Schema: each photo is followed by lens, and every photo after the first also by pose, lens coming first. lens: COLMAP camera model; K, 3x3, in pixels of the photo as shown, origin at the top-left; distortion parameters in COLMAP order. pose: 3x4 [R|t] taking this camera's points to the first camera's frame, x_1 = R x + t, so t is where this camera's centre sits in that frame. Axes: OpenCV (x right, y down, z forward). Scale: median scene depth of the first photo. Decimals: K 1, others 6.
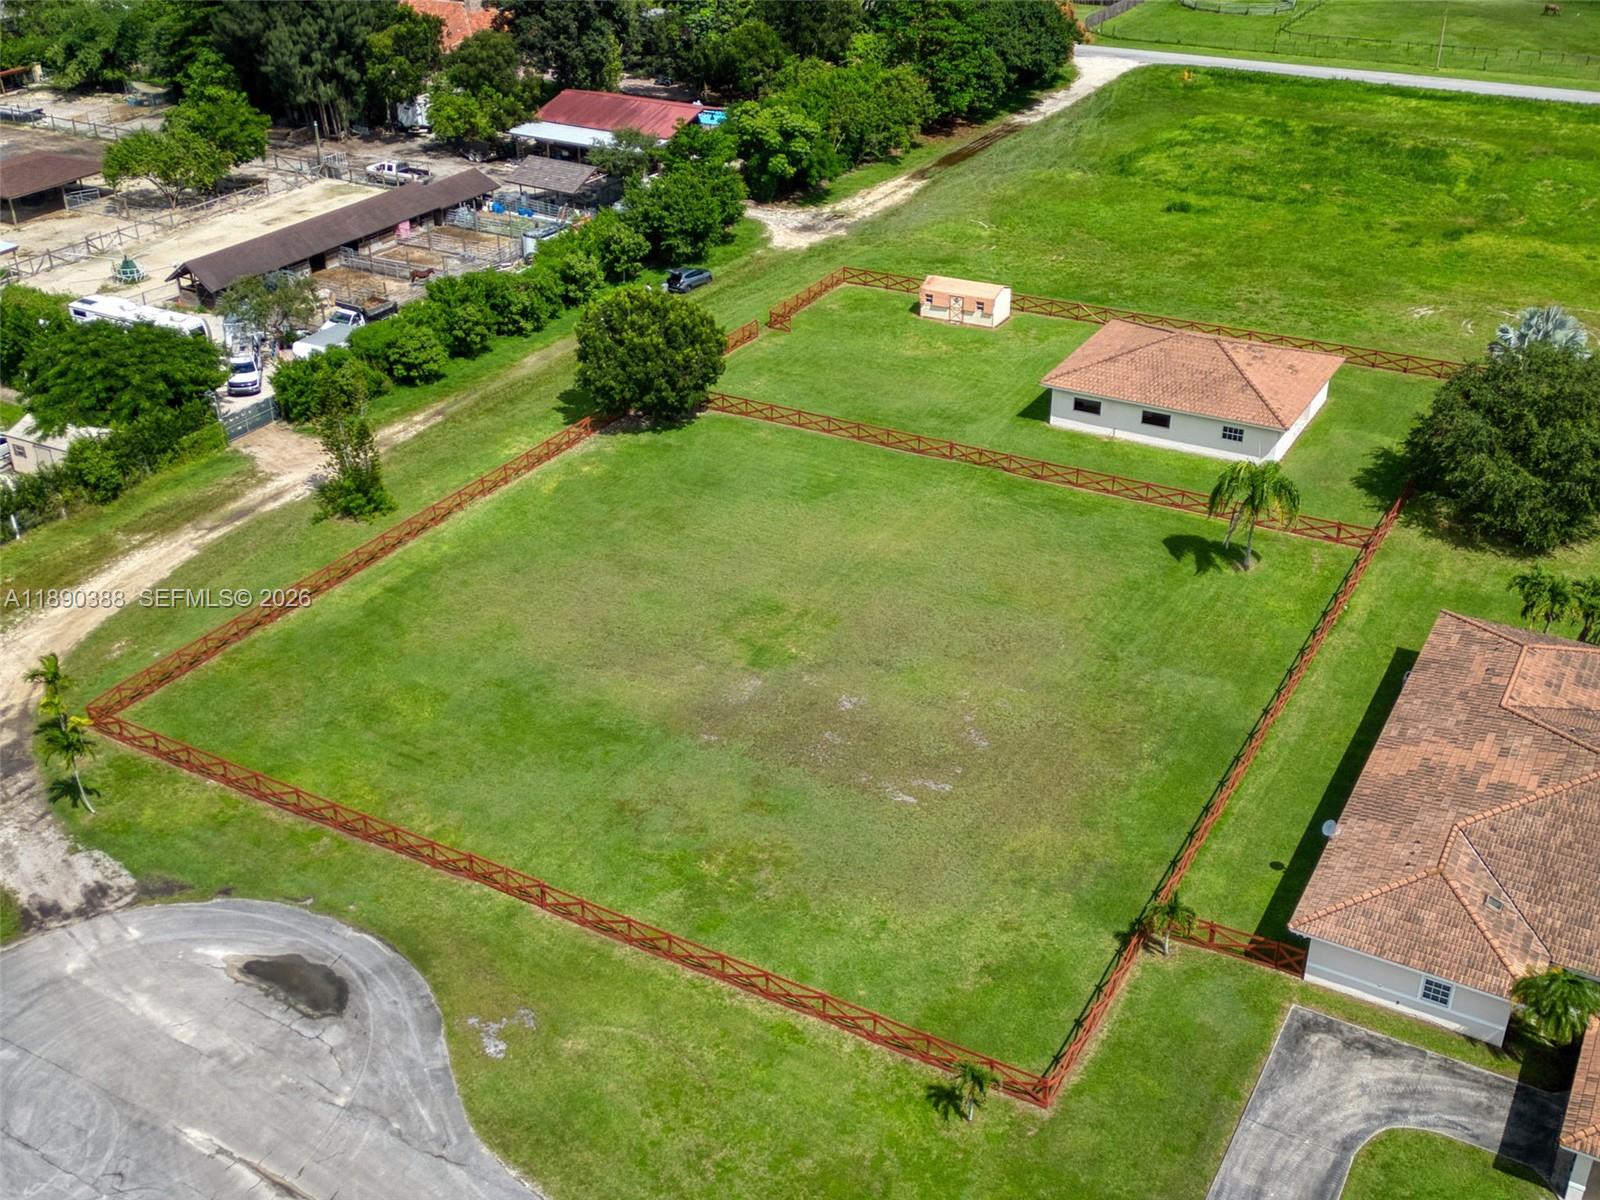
lens RADIAL K [[1735.2, 0, 787.8], [0, 1735.2, 599.8], [0, 0, 1]] dist [0.071591, 0.000000]
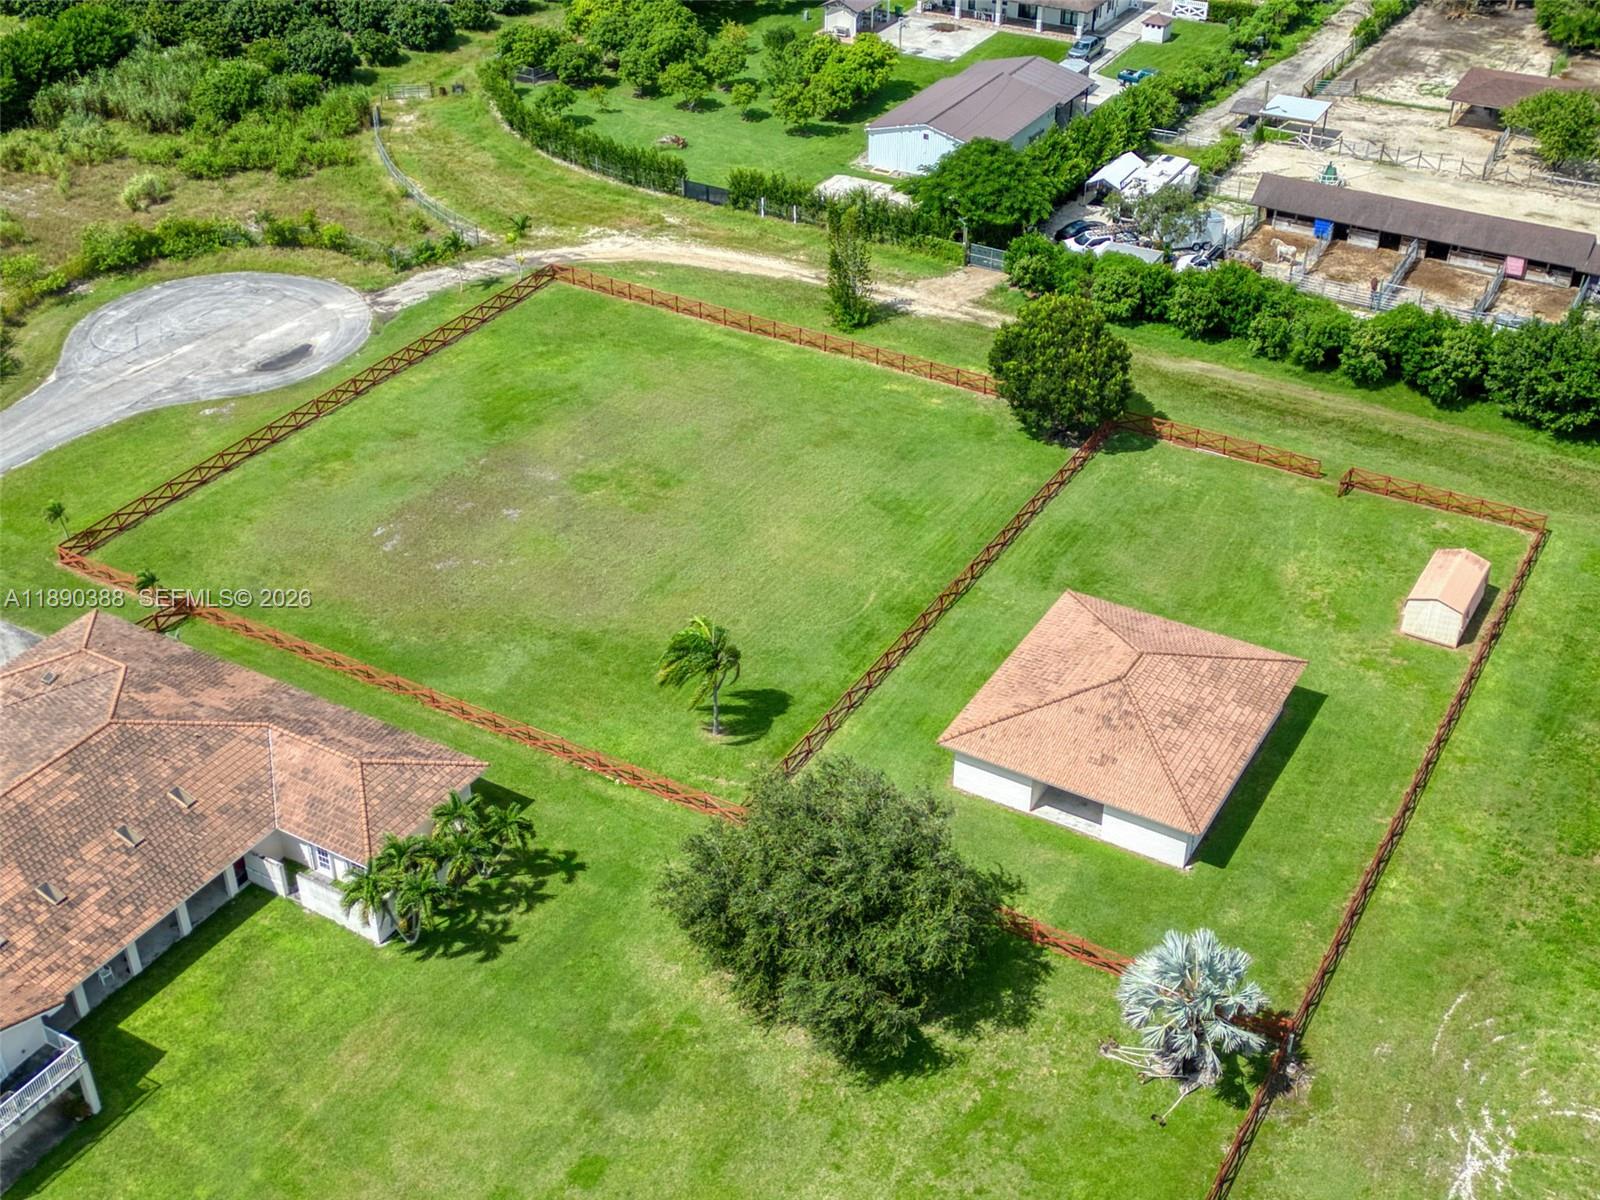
lens RADIAL K [[1829.8, 0, 794.0], [0, 1829.8, 590.6], [0, 0, 1]] dist [0.086484, 0.000000]
pose [[-0.016298, 0.558868, -0.829096, 1.010319], [-0.479917, 0.723073, 0.496835, -0.573527], [0.877163, 0.405994, 0.256426, 0.715251]]
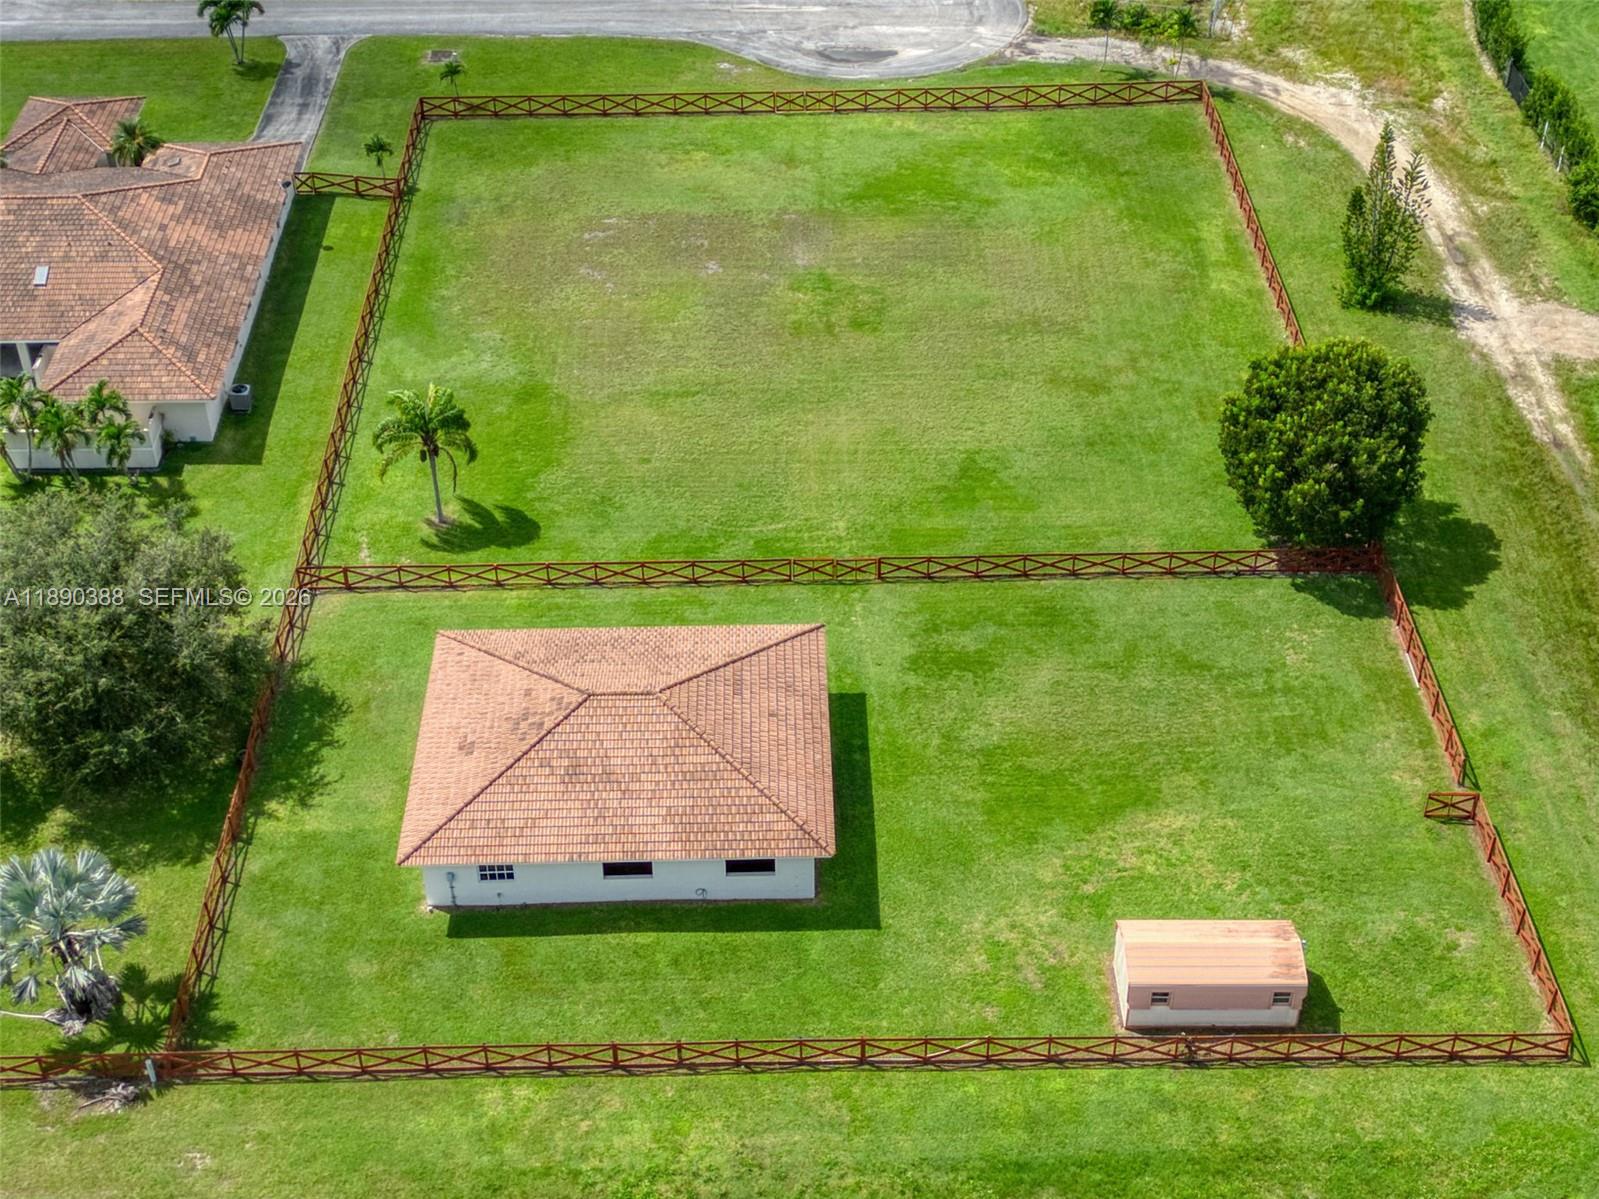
lens RADIAL K [[2173.6, 0, 794.6], [0, 2173.6, 599.0], [0, 0, 1]] dist [0.067476, 0.000000]
pose [[-0.858989, 0.329610, -0.391785, 0.518998], [-0.231124, 0.433177, 0.871171, -0.923373], [0.456859, 0.838877, -0.295913, 1.362616]]
